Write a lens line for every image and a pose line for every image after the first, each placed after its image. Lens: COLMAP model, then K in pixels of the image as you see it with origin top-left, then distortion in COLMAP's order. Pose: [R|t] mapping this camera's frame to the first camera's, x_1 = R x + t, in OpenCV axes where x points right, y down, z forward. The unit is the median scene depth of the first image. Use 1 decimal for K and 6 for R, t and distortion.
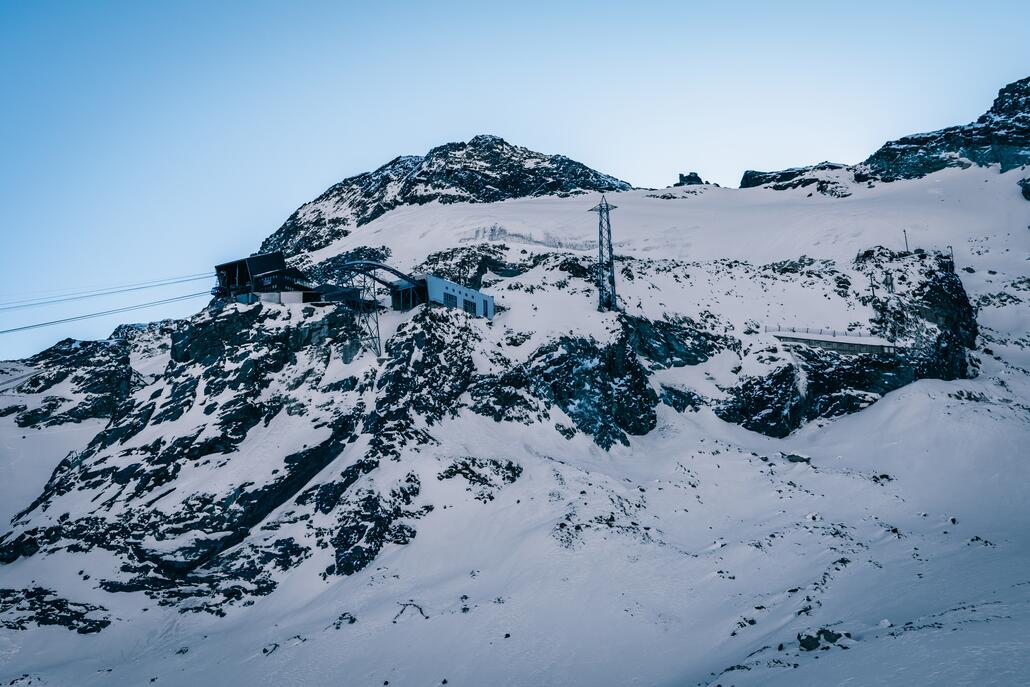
lens RADIAL K [[1388.2, 0, 515.0], [0, 1388.2, 343.5], [0, 0, 1]] dist [0.006256, 0.004091]
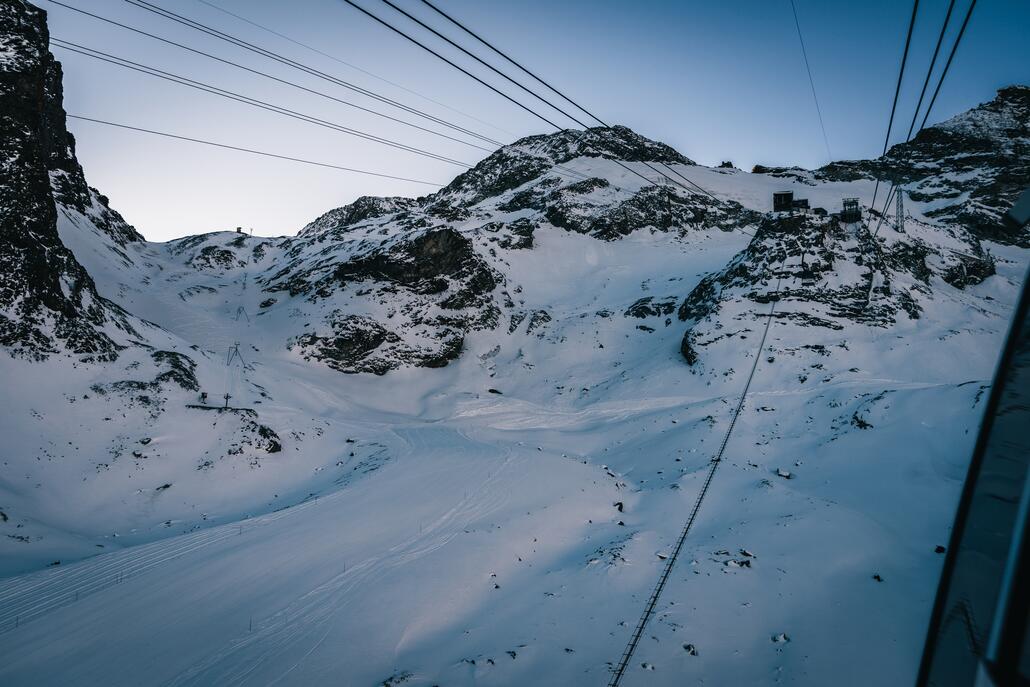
lens RADIAL K [[836.6, 0, 515.0], [0, 836.6, 343.5], [0, 0, 1]] dist [-0.008793, -0.002518]
pose [[0.972006, 0.097188, 0.213915, -0.453702], [-0.122994, 0.986201, 0.110812, 0.046060], [-0.200194, -0.134020, 0.970547, -0.171790]]
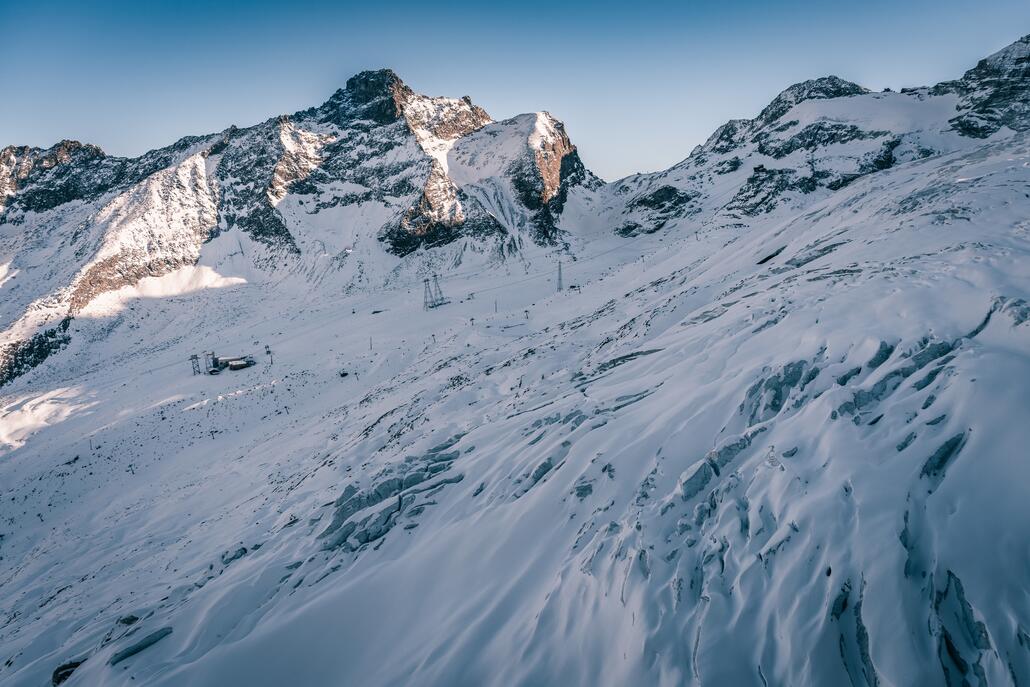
lens RADIAL K [[797.0, 0, 515.0], [0, 797.0, 343.5], [0, 0, 1]] dist [-0.000730, 0.003234]
pose [[0.872387, 0.085514, -0.481278, 0.378365], [0.109743, 0.925181, 0.363313, -0.414726], [0.476338, -0.369766, 0.797731, -1.581124]]
